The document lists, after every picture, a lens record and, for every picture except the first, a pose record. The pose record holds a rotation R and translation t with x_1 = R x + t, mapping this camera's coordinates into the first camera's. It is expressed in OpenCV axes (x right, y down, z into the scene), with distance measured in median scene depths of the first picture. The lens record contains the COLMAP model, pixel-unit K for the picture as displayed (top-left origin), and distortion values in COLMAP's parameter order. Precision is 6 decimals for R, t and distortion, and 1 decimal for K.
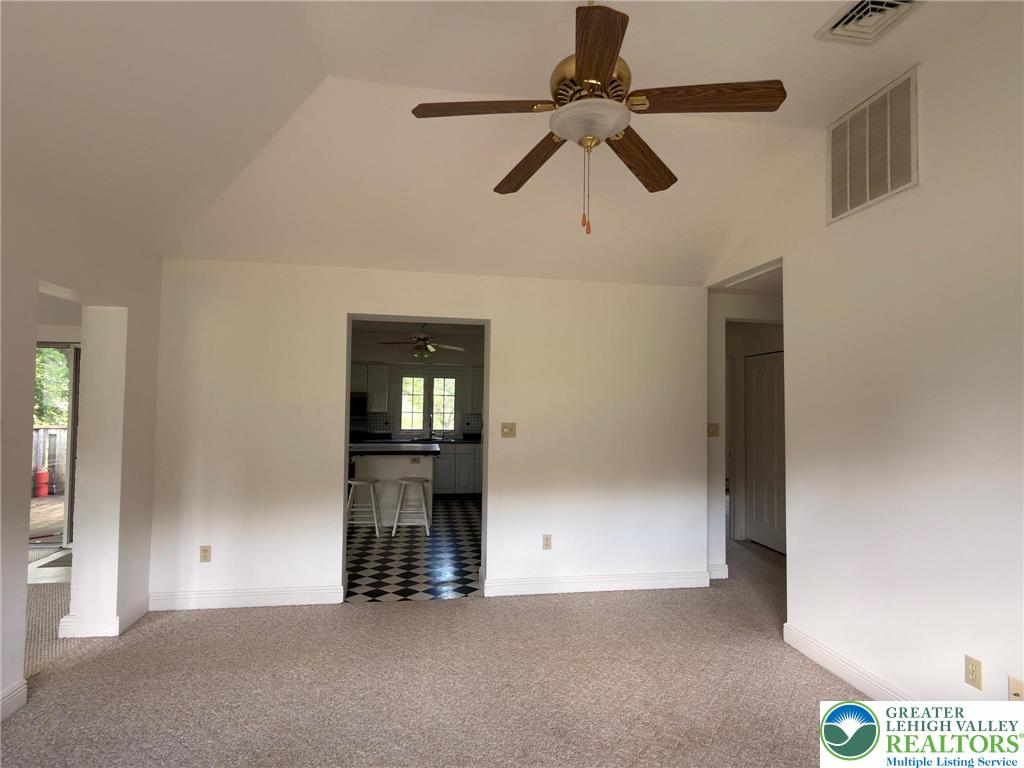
lens RADIAL K [[533.1, 0, 509.7], [0, 533.1, 389.9], [0, 0, 1]] dist [0.002588, 0.001030]
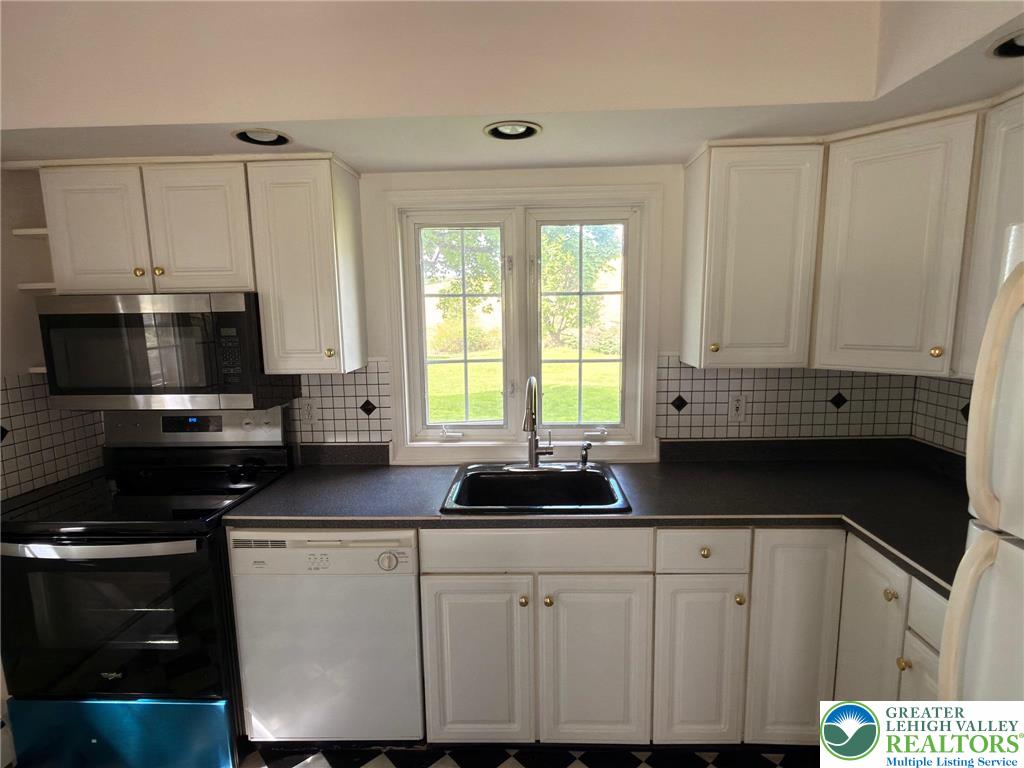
lens RADIAL K [[533.1, 0, 513.8], [0, 533.1, 388.5], [0, 0, 1]] dist [0.002588, 0.001030]
pose [[0.981135, 0.001610, -0.193315, -0.107017], [0.034375, 0.982577, 0.182648, 0.007938], [0.190241, -0.185847, 0.963986, 0.745439]]
